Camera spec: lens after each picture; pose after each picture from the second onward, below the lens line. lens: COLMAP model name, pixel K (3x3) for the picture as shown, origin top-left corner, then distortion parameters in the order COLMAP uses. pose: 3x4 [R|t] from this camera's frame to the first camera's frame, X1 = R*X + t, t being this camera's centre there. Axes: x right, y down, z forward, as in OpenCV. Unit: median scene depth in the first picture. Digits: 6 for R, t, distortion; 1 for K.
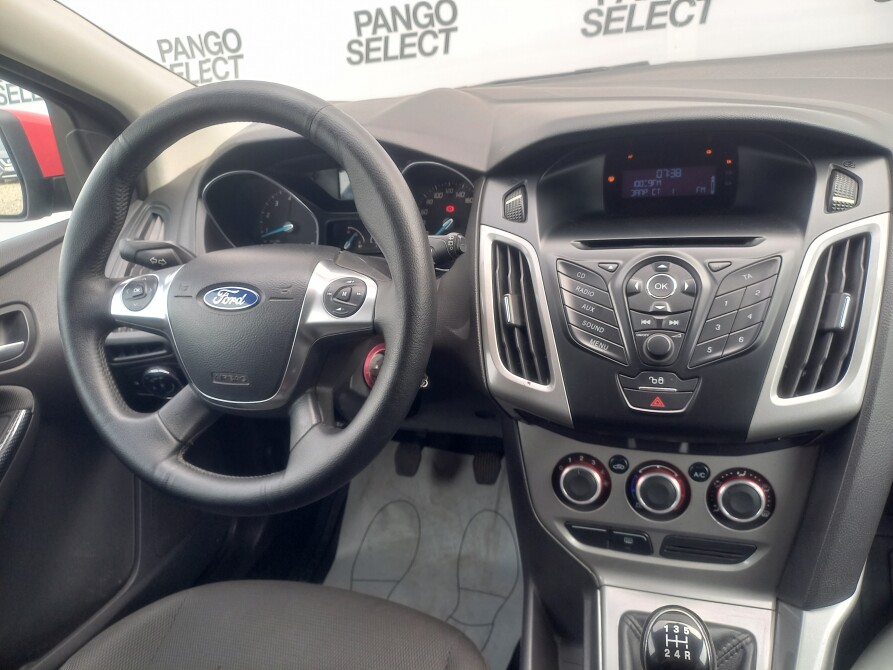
lens RADIAL K [[665.4, 0, 443.9], [0, 665.4, 335.8], [0, 0, 1]] dist [0.117254, -0.183722]
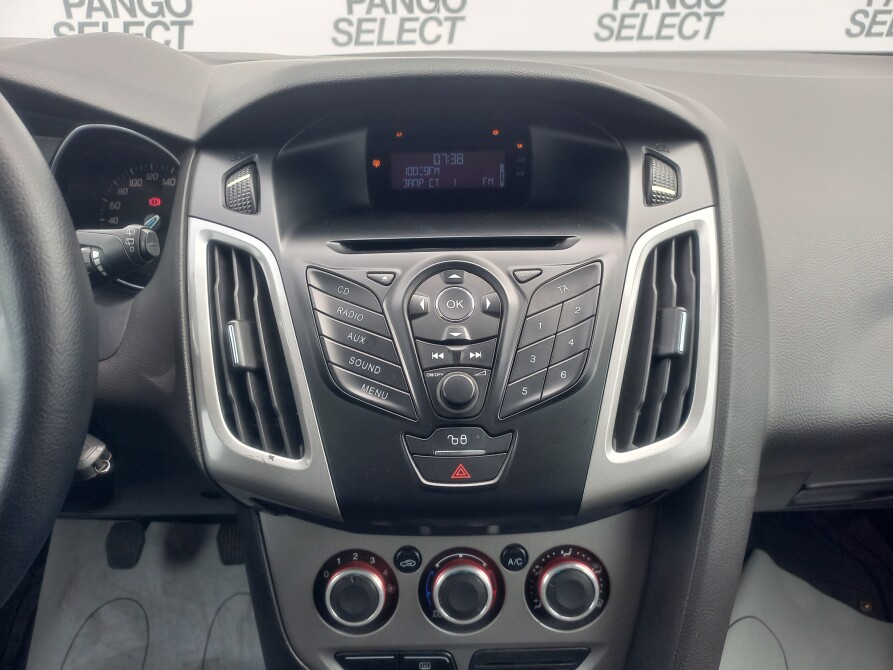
lens RADIAL K [[665.4, 0, 443.9], [0, 665.4, 335.8], [0, 0, 1]] dist [0.117254, -0.183722]
pose [[0.940654, -0.039257, 0.337088, 0.069940], [0.050564, 0.998412, -0.024826, -0.022251], [-0.335579, 0.040398, 0.941146, 0.326254]]
